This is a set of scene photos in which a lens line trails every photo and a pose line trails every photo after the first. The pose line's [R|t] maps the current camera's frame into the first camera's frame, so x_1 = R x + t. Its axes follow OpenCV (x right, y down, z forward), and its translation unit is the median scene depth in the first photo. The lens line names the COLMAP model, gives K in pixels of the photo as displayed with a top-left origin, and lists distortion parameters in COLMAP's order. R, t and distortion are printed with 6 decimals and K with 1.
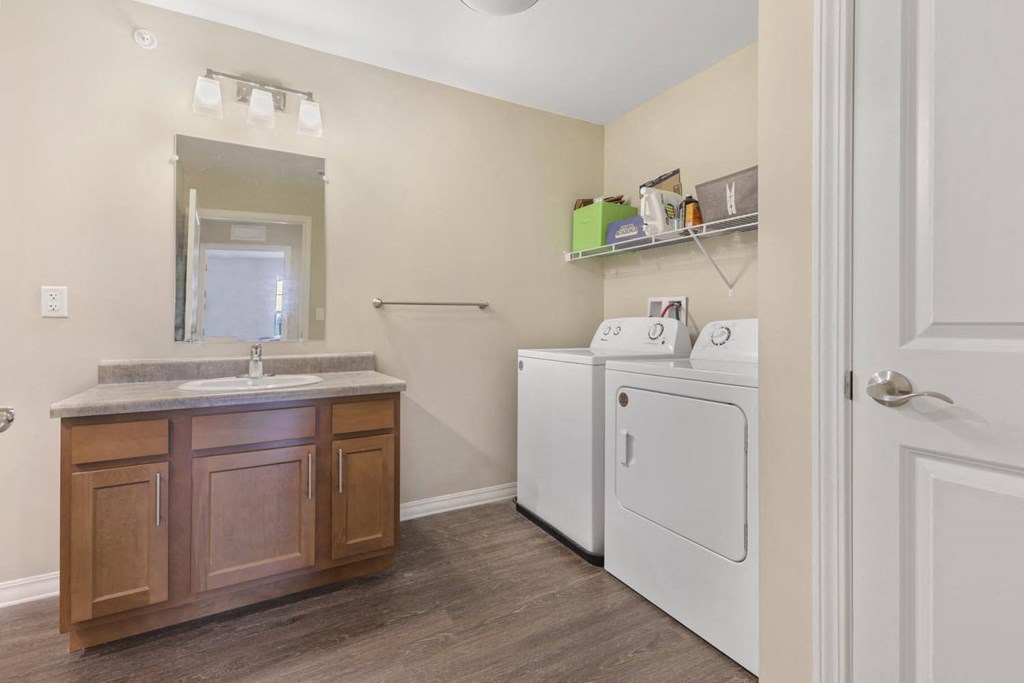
lens RADIAL K [[465.9, 0, 513.2], [0, 465.9, 325.2], [0, 0, 1]] dist [-0.000750, -0.000440]
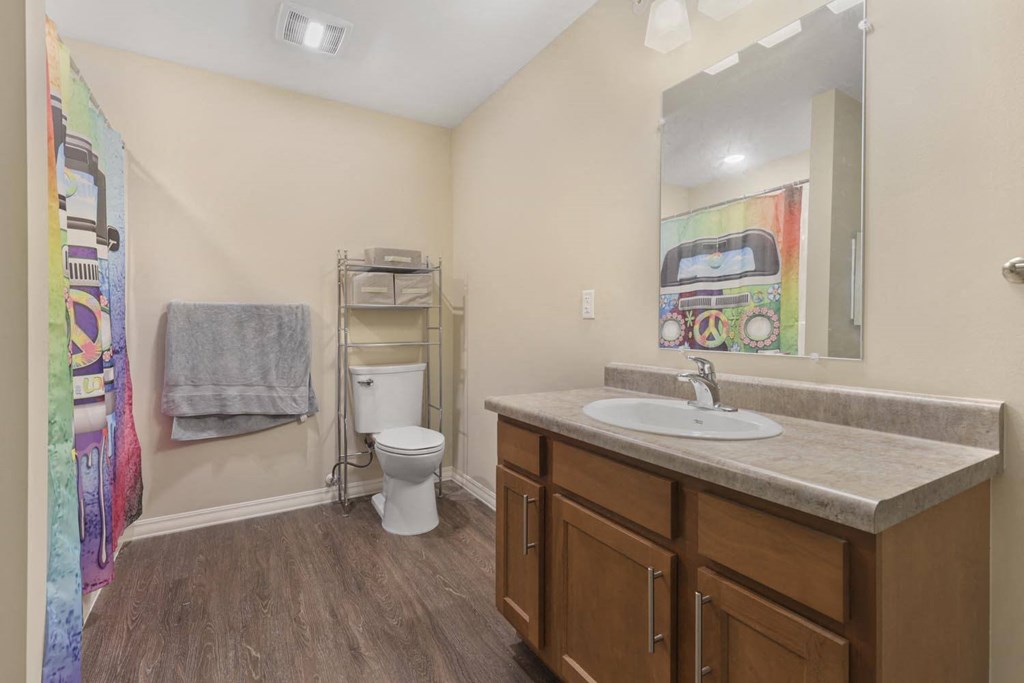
lens RADIAL K [[465.9, 0, 513.2], [0, 465.9, 325.2], [0, 0, 1]] dist [-0.000750, -0.000440]
pose [[0.002607, 0.002881, -0.999992, 0.092732], [-0.005011, 0.999983, 0.002868, -0.004095], [0.999984, 0.005004, 0.002621, 0.744646]]
